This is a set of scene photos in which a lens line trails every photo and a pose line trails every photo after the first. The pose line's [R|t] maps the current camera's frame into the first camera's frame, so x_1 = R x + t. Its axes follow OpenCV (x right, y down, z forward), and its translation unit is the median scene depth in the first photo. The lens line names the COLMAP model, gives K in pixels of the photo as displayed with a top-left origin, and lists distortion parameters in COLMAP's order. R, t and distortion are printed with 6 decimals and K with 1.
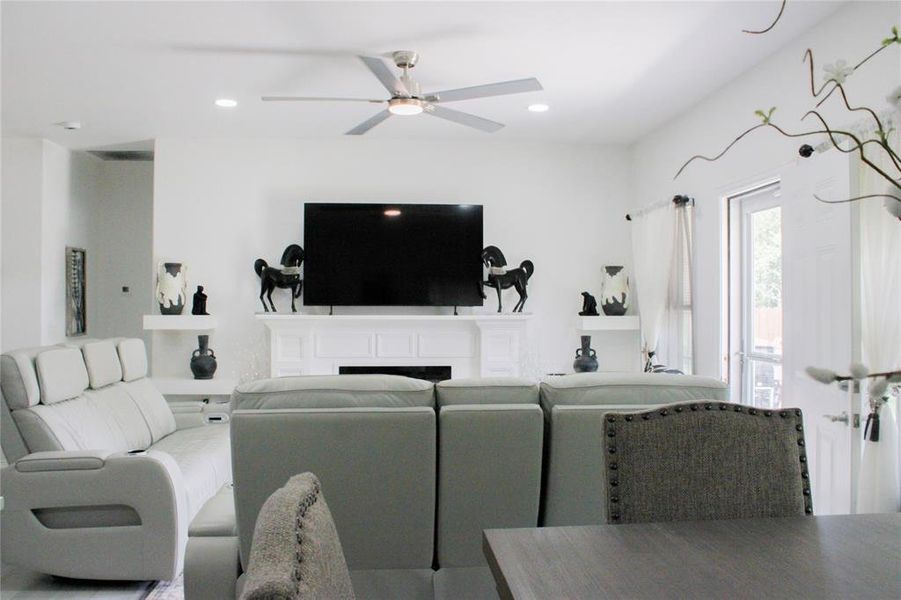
lens RADIAL K [[753.3, 0, 450.5], [0, 753.3, 300.0], [0, 0, 1]] dist [-0.155706, 0.121984]
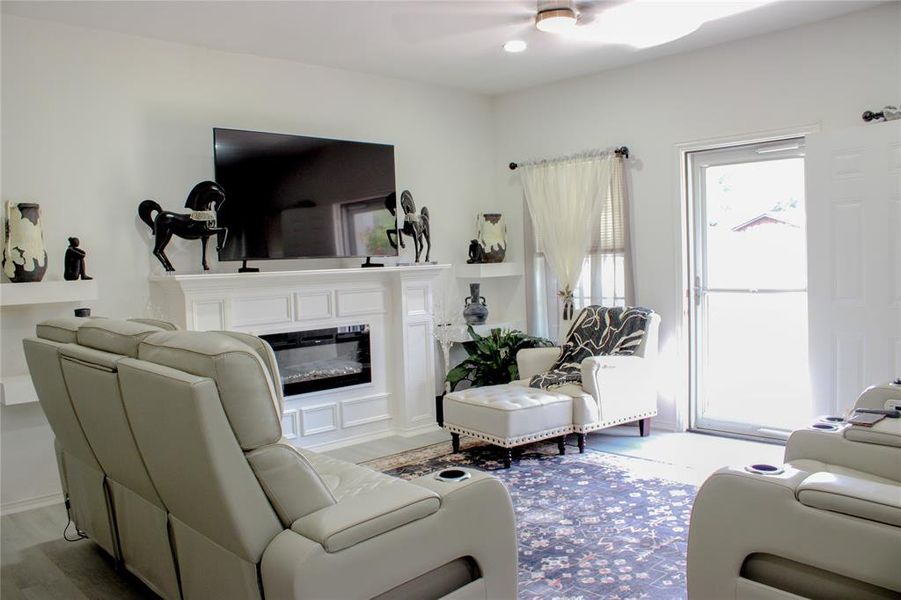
lens RADIAL K [[753.3, 0, 450.5], [0, 753.3, 300.0], [0, 0, 1]] dist [-0.155706, 0.121984]
pose [[0.777971, -0.060803, 0.625351, -0.489432], [0.026397, 0.997591, 0.064157, 0.004450], [-0.627746, -0.033405, 0.777701, 0.254991]]
